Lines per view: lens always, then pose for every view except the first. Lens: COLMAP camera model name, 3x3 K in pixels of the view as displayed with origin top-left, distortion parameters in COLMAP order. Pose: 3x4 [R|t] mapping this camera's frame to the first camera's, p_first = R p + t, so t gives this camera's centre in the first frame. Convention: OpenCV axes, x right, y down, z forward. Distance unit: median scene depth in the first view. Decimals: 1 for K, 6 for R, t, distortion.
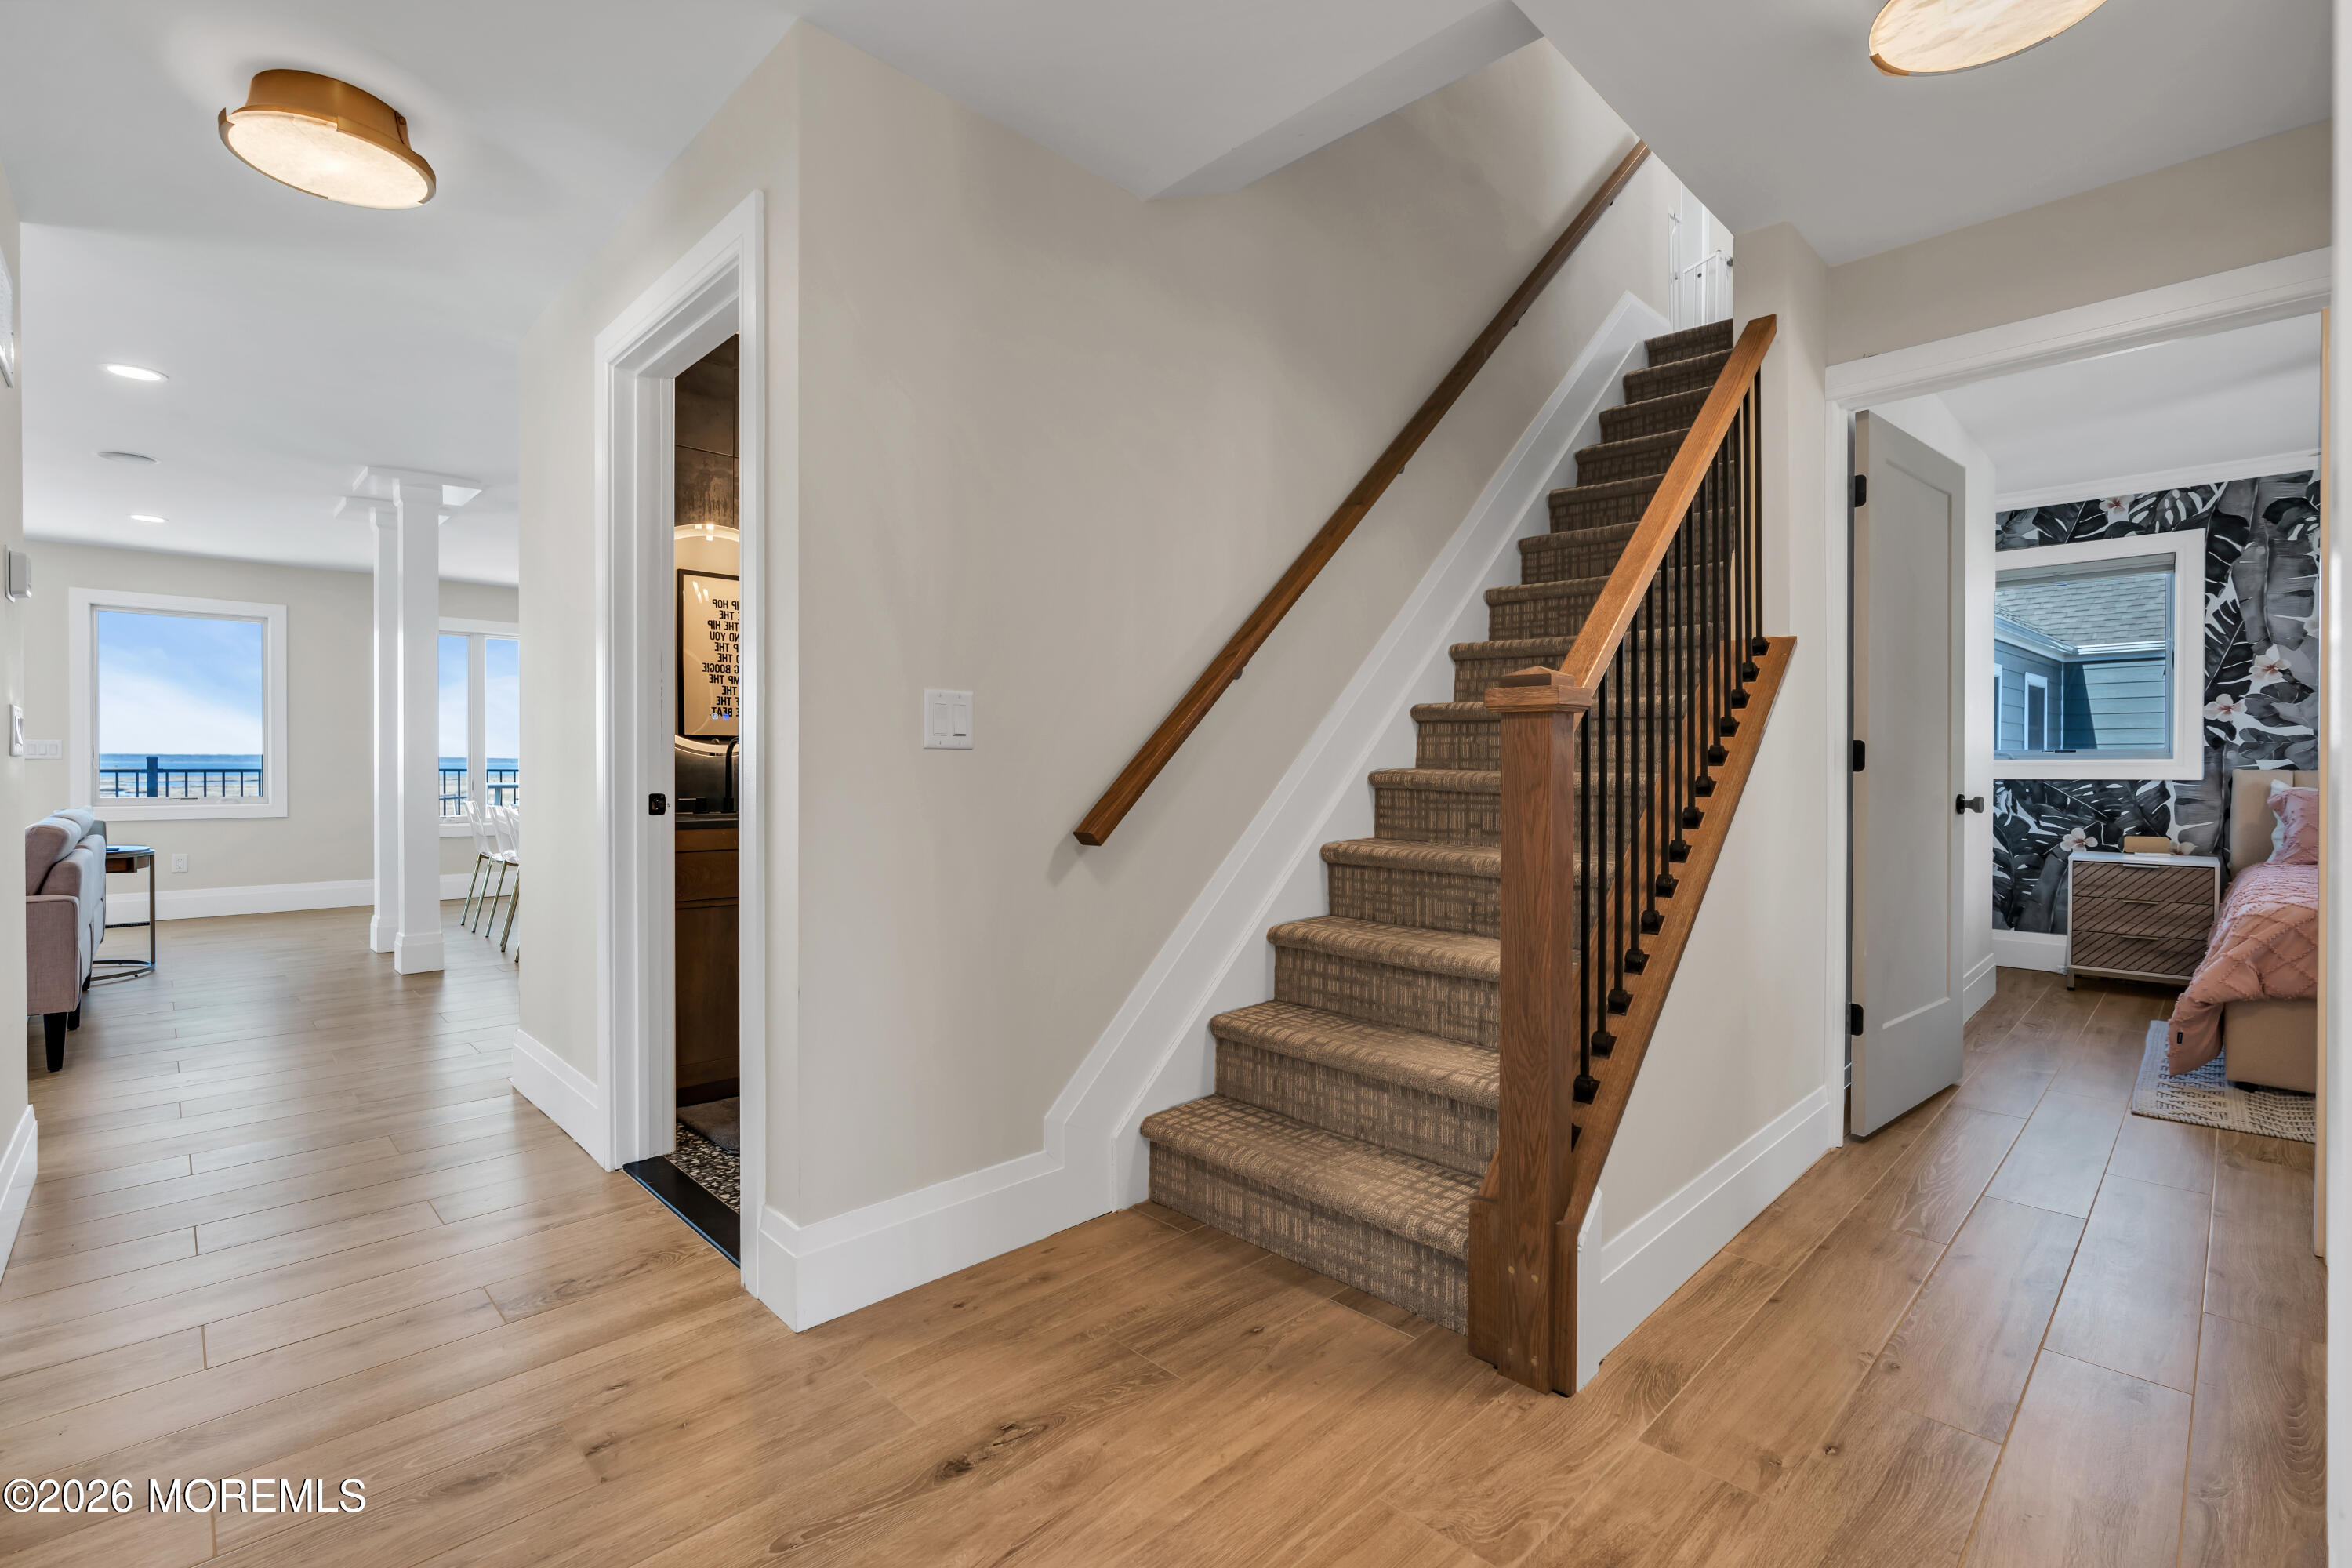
lens RADIAL K [[1053.5, 0, 1171.3], [0, 1053.5, 776.4], [0, 0, 1]] dist [-0.008267, 0.004903]
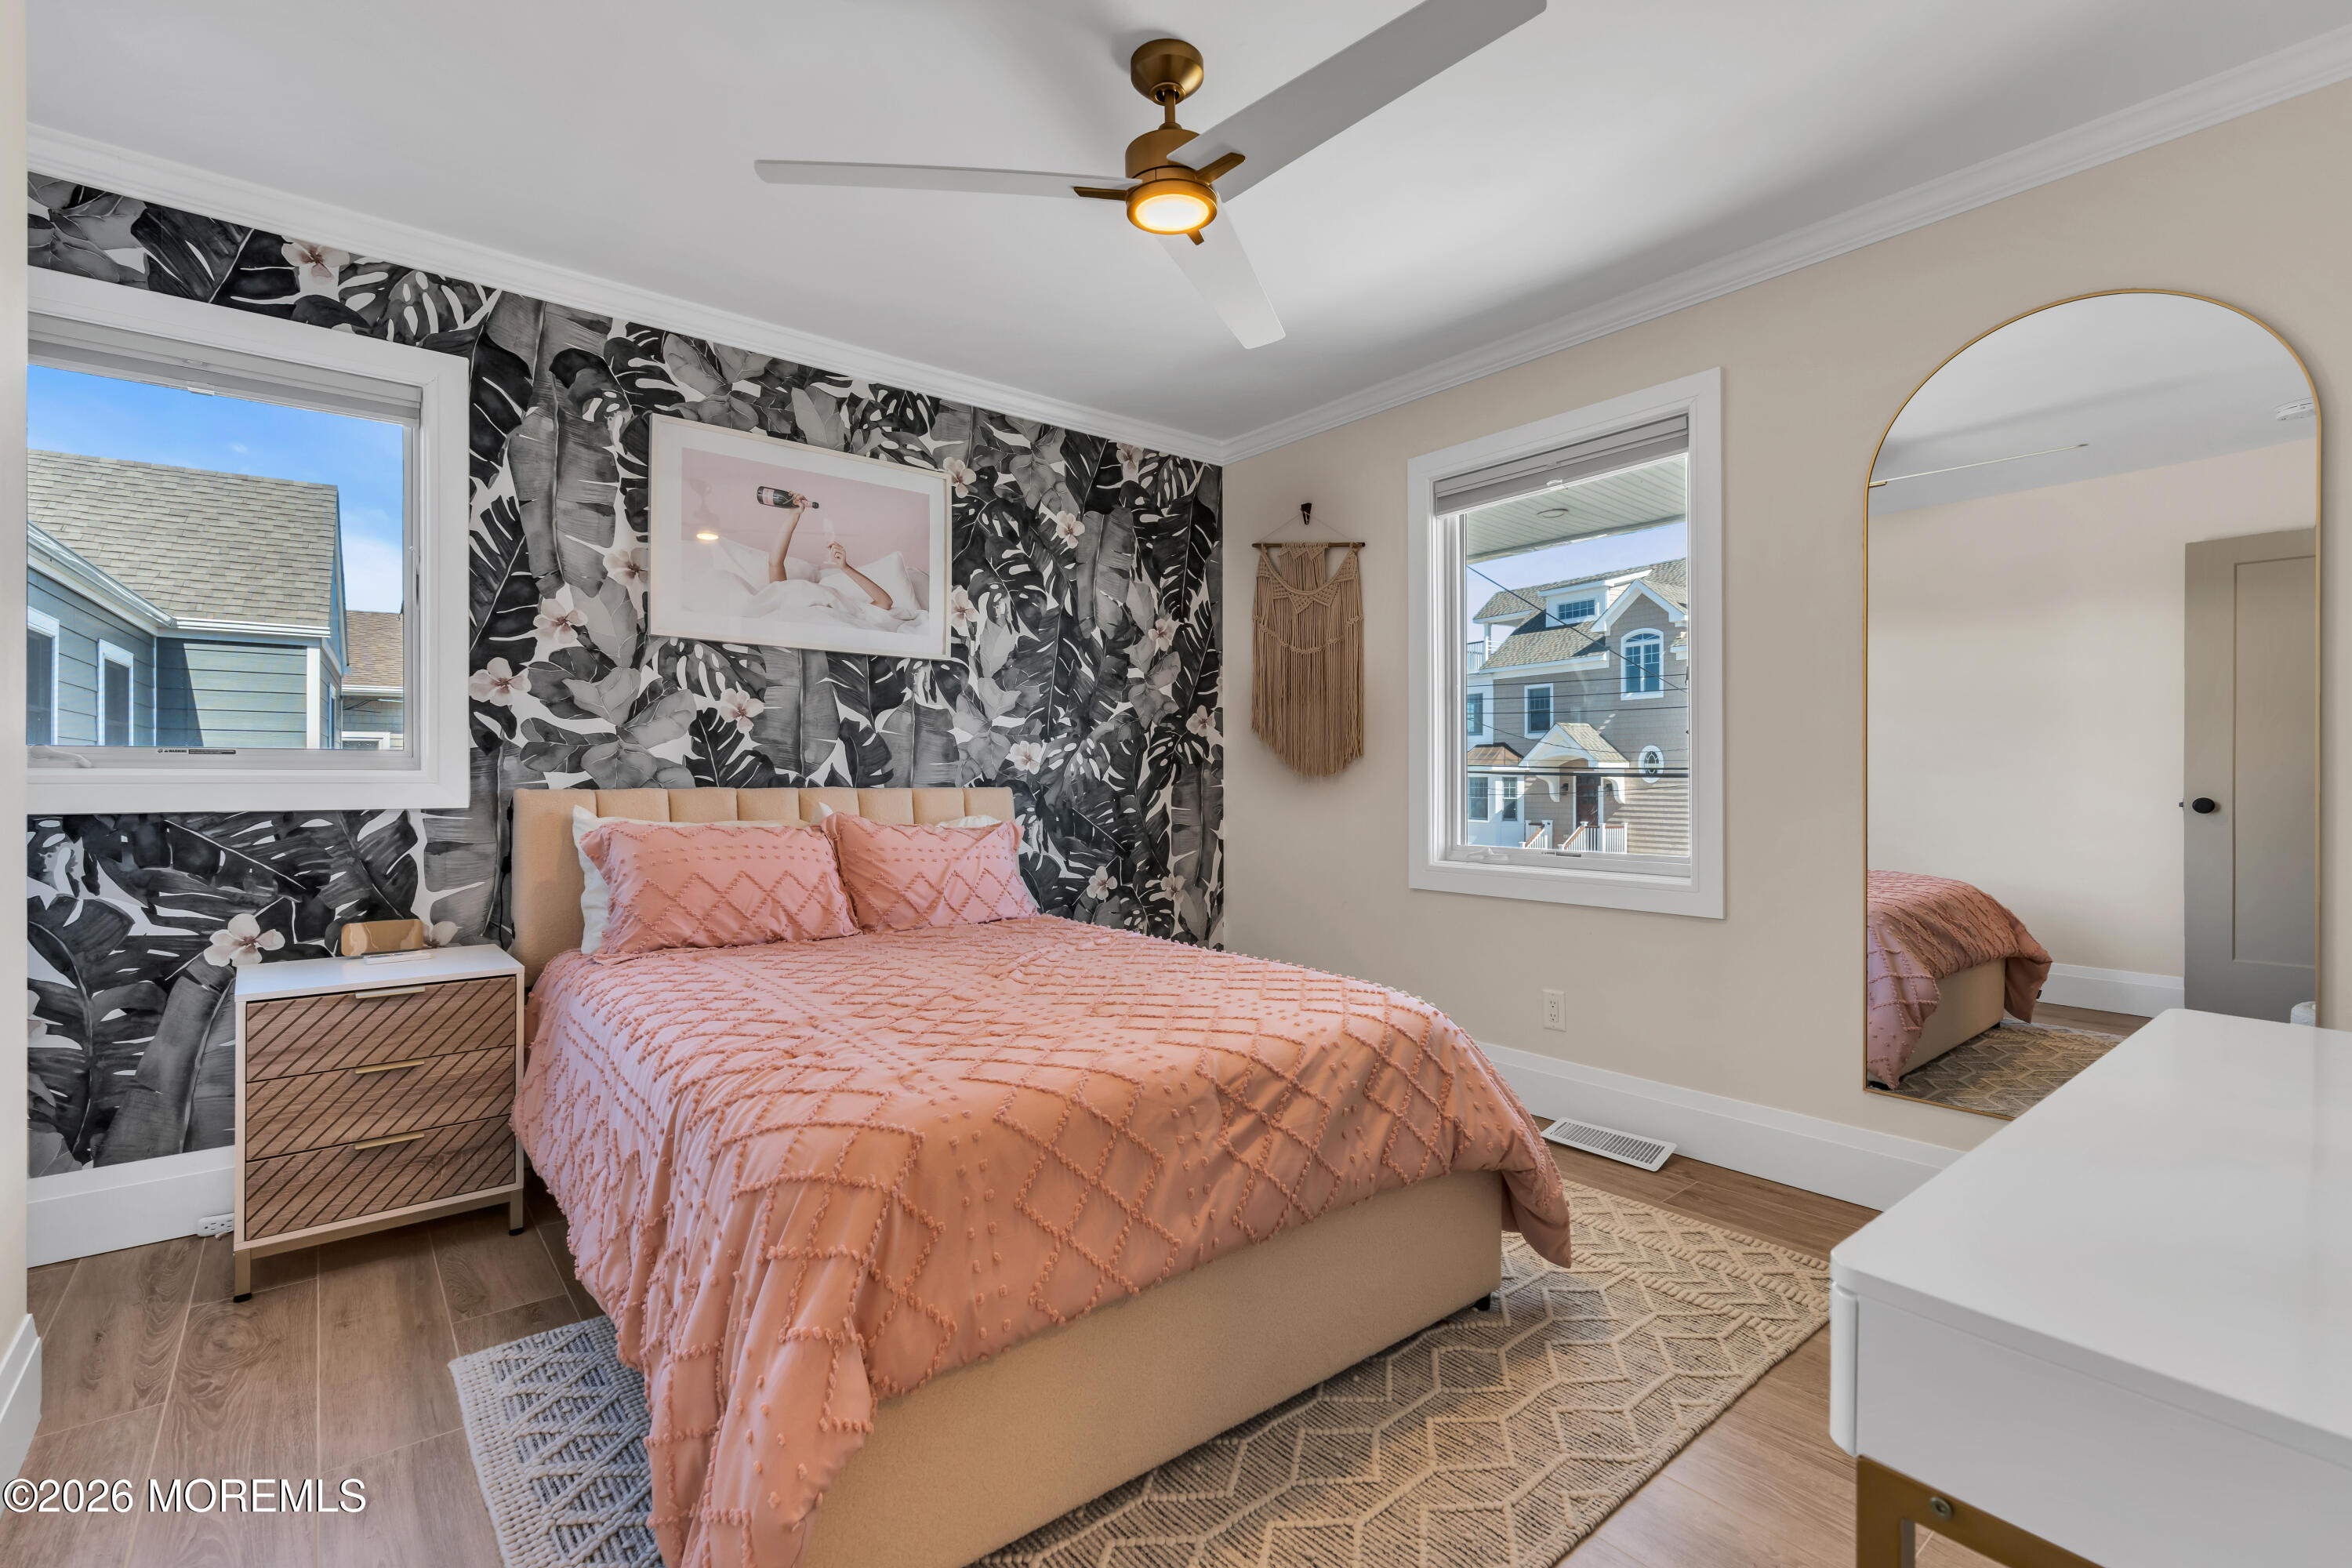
lens RADIAL K [[1053.5, 0, 1184.1], [0, 1053.5, 782.4], [0, 0, 1]] dist [-0.008267, 0.004903]
pose [[0.083181, -0.003511, 0.996528, 0.450061], [0.006501, 0.999974, 0.002981, -0.009213], [-0.996513, 0.006231, 0.083202, 0.565855]]
